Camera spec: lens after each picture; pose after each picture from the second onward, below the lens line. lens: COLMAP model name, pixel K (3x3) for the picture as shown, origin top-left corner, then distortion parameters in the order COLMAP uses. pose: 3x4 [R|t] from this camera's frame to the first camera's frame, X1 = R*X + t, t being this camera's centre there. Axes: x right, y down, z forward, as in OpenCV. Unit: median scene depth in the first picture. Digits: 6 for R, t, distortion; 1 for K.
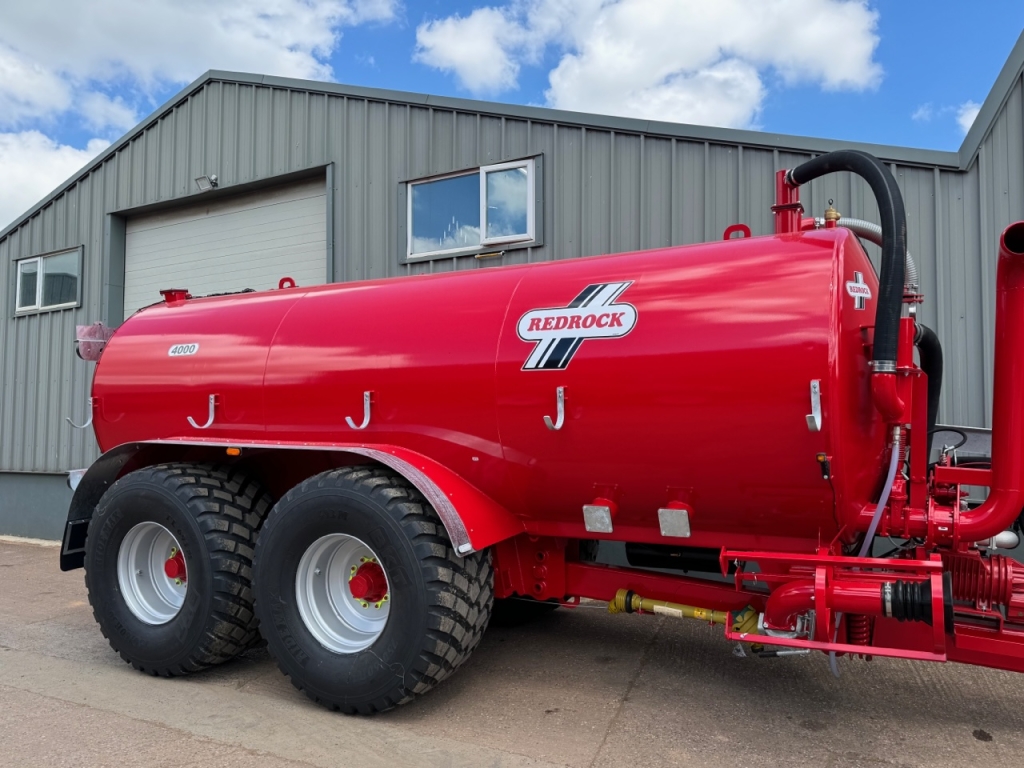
lens RADIAL K [[773.4, 0, 541.3], [0, 773.4, 390.4], [0, 0, 1]] dist [0.089475, -0.122737]
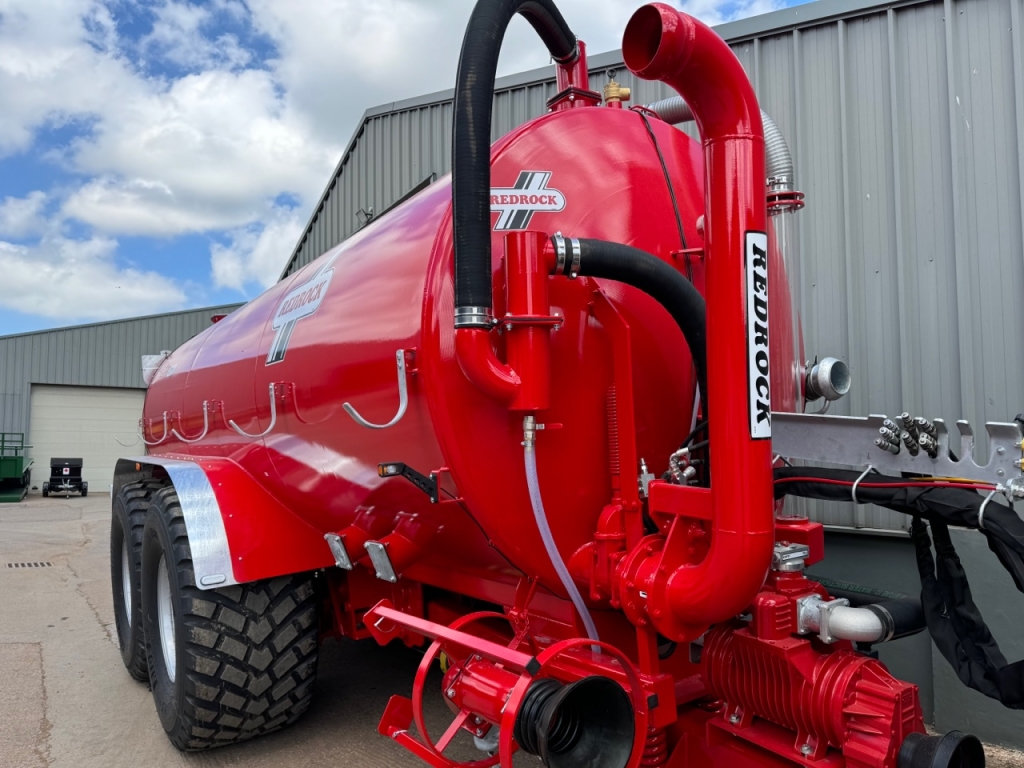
lens RADIAL K [[776.4, 0, 533.2], [0, 776.4, 392.9], [0, 0, 1]] dist [0.050580, -0.051821]
pose [[0.869303, -0.052728, -0.491459, 0.545242], [0.045689, 0.998609, -0.026324, 0.031874], [0.492163, 0.000429, 0.870503, 0.357442]]
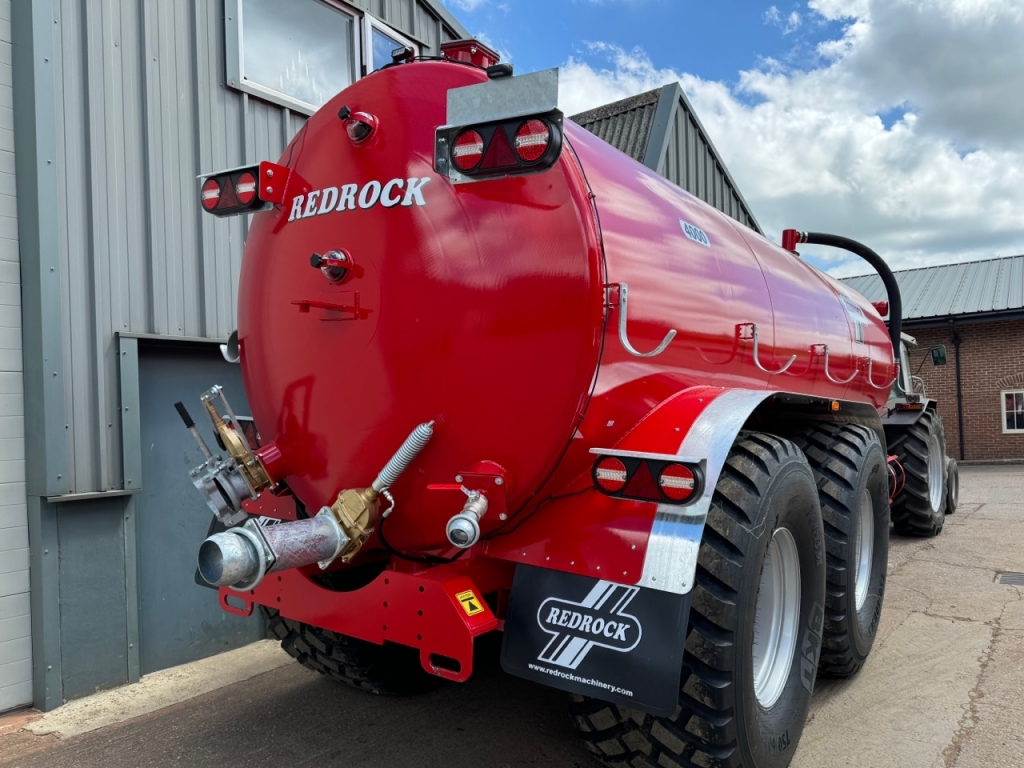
lens RADIAL K [[774.4, 0, 552.4], [0, 774.4, 409.3], [0, 0, 1]] dist [0.073936, -0.094212]
pose [[0.105630, 0.001362, 0.994405, -1.150028], [-0.030288, 0.999539, 0.001848, 0.085799], [-0.993944, -0.030314, 0.105622, 1.165657]]
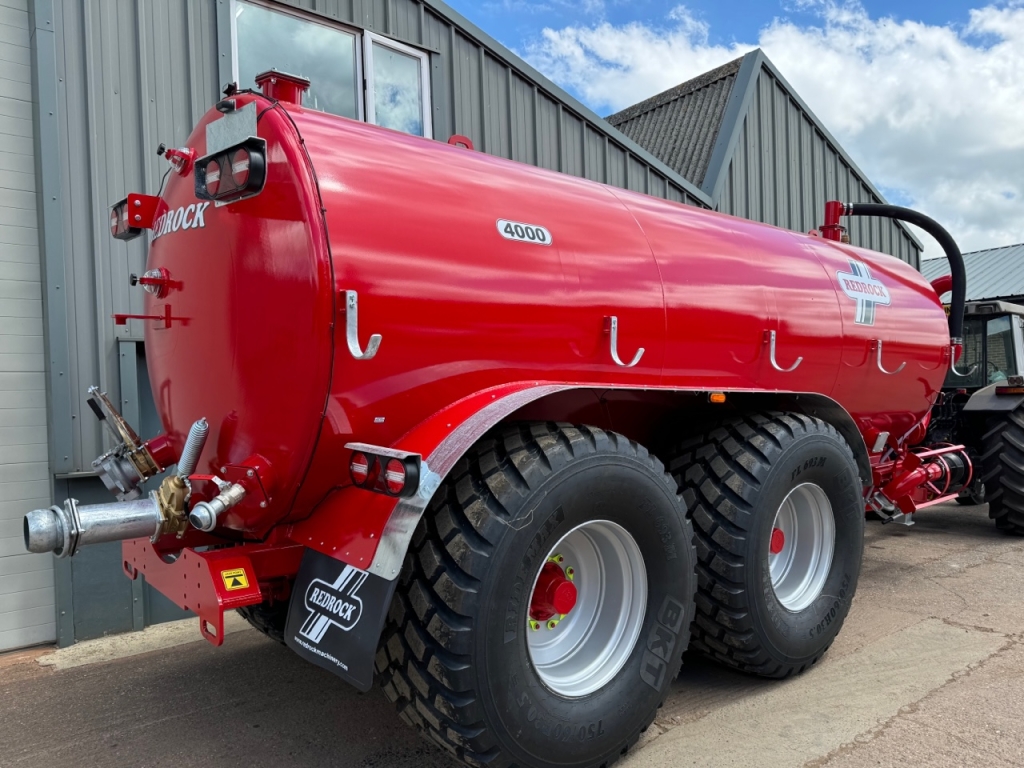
lens RADIAL K [[777.2, 0, 552.7], [0, 777.2, 411.1], [0, 0, 1]] dist [0.060078, -0.083827]
pose [[0.355278, -0.025430, 0.934415, -1.107253], [-0.022665, 0.999102, 0.035808, 0.065845], [-0.934486, -0.033900, 0.354383, 0.865882]]
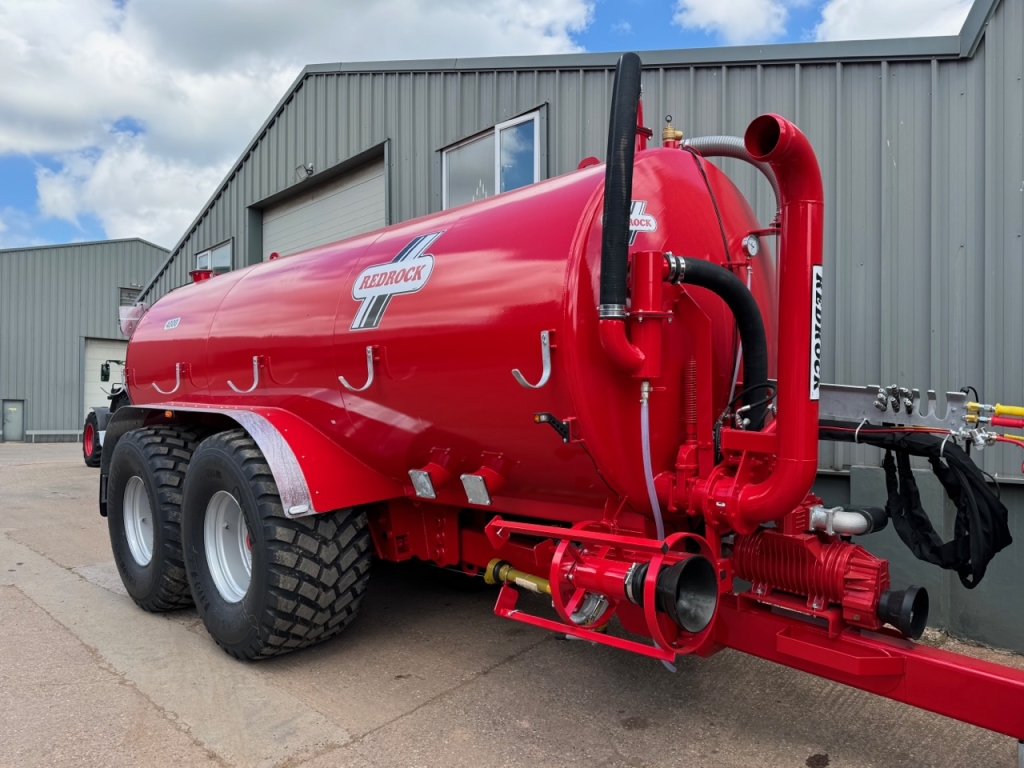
lens RADIAL K [[773.4, 0, 541.3], [0, 773.4, 390.4], [0, 0, 1]] dist [0.089475, -0.122737]
pose [[0.944705, -0.009946, -0.327771, 0.453759], [0.023106, 0.999074, 0.036282, 0.016142], [0.327107, -0.041849, 0.944060, 0.127302]]
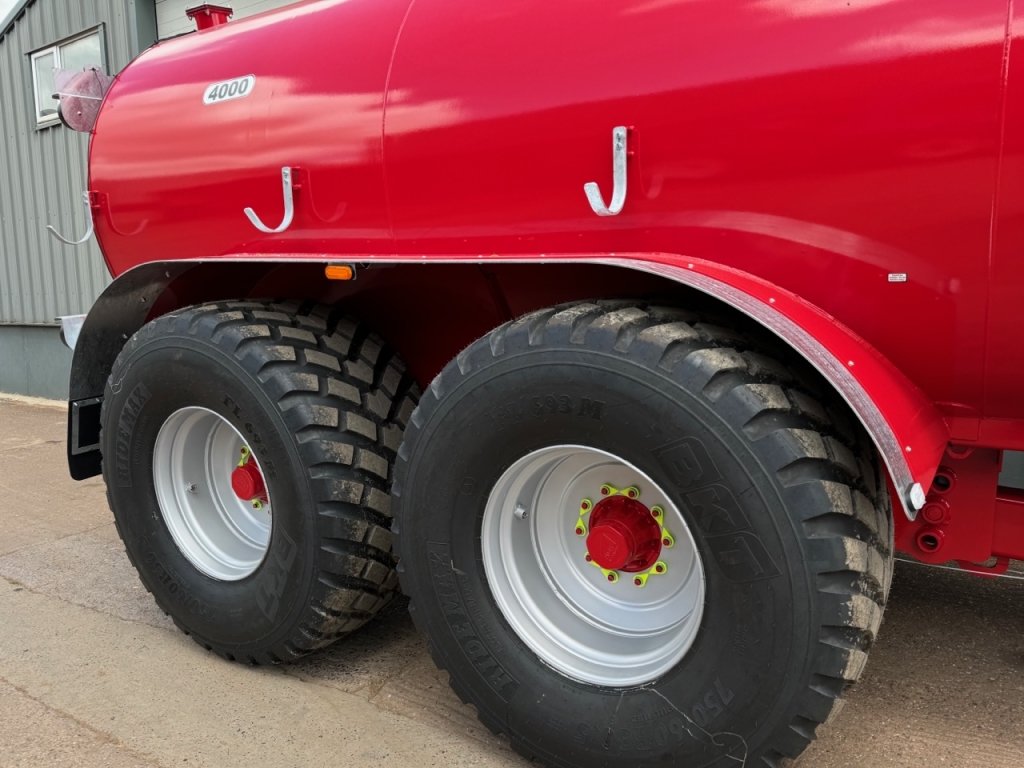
lens RADIAL K [[773.4, 0, 541.3], [0, 773.4, 390.4], [0, 0, 1]] dist [0.089475, -0.122737]
pose [[0.996513, 0.001555, -0.083418, -0.220055], [0.014054, 0.982411, 0.186200, 0.059579], [0.082241, -0.186723, 0.978964, 0.503320]]
